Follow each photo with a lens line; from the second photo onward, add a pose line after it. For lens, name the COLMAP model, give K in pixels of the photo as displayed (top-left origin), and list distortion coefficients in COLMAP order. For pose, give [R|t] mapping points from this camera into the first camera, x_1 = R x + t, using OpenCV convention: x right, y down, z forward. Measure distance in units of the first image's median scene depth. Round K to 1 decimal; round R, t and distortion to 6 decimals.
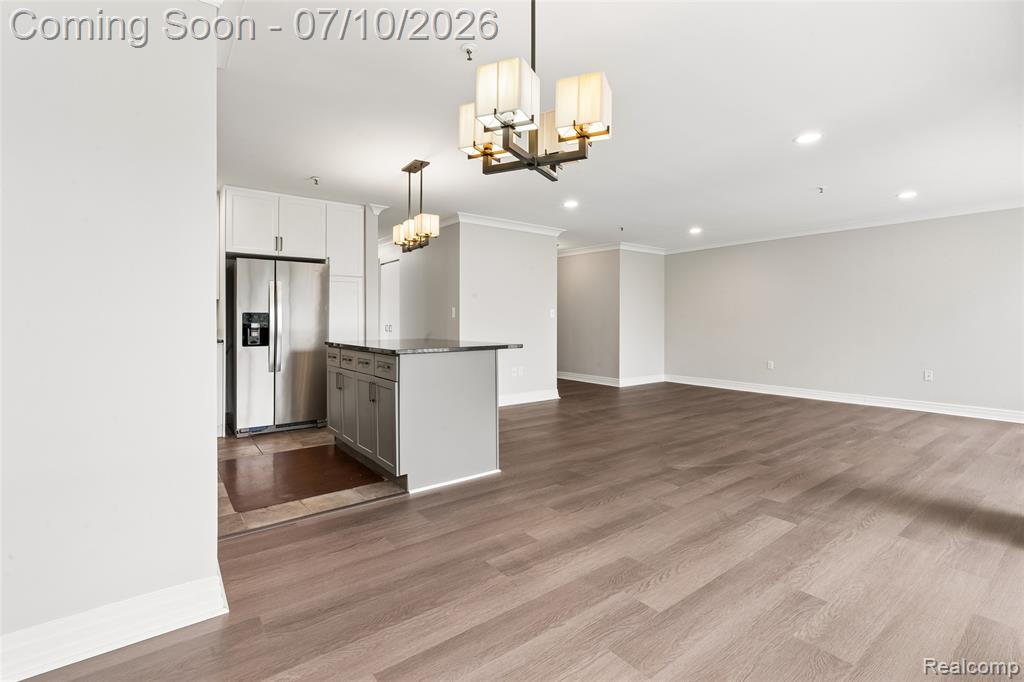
lens RADIAL K [[461.9, 0, 515.6], [0, 461.9, 316.3], [0, 0, 1]] dist [-0.008095, 0.003041]
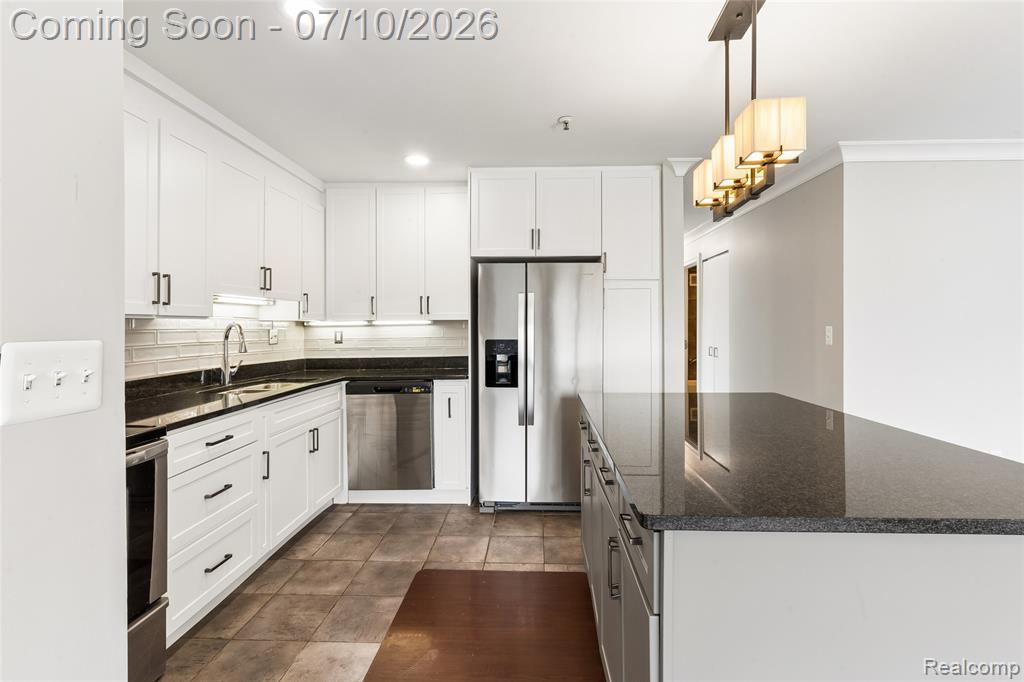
lens RADIAL K [[461.9, 0, 523.0], [0, 461.9, 322.5], [0, 0, 1]] dist [-0.008095, 0.003041]
pose [[0.768818, -0.004300, -0.639453, -0.088160], [0.005303, 0.999986, -0.000348, -0.033571], [0.639445, -0.003124, 0.768830, 0.482878]]
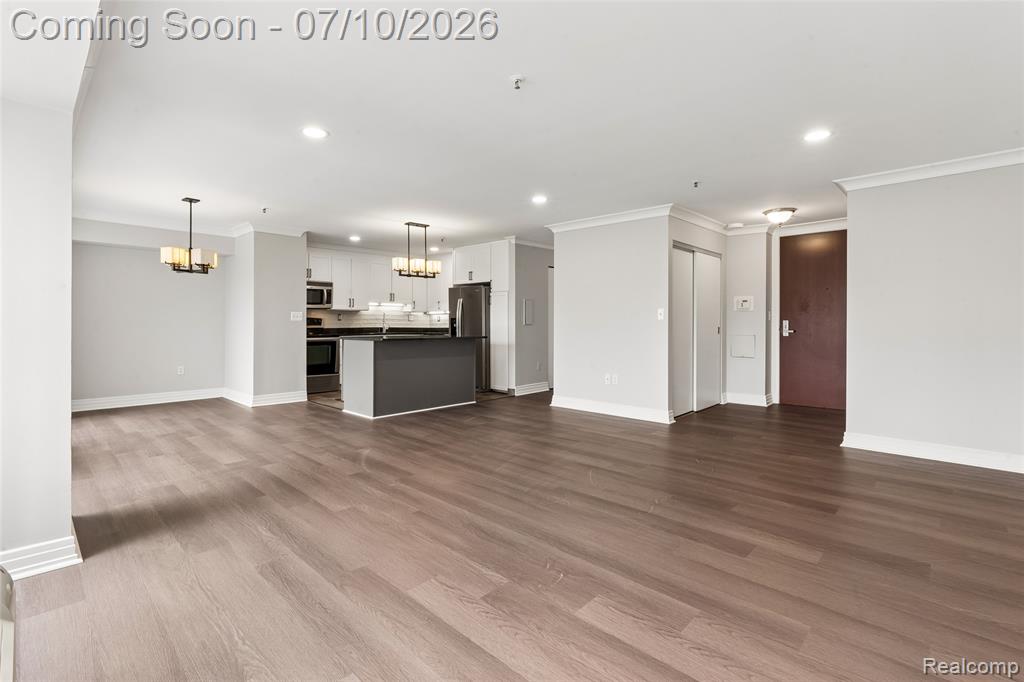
lens RADIAL K [[461.9, 0, 514.8], [0, 461.9, 333.1], [0, 0, 1]] dist [-0.008095, 0.003041]
pose [[0.172005, 0.024510, -0.984791, 1.227336], [0.005939, 0.999646, 0.025917, 0.005605], [0.985078, -0.010306, 0.171798, 0.931617]]
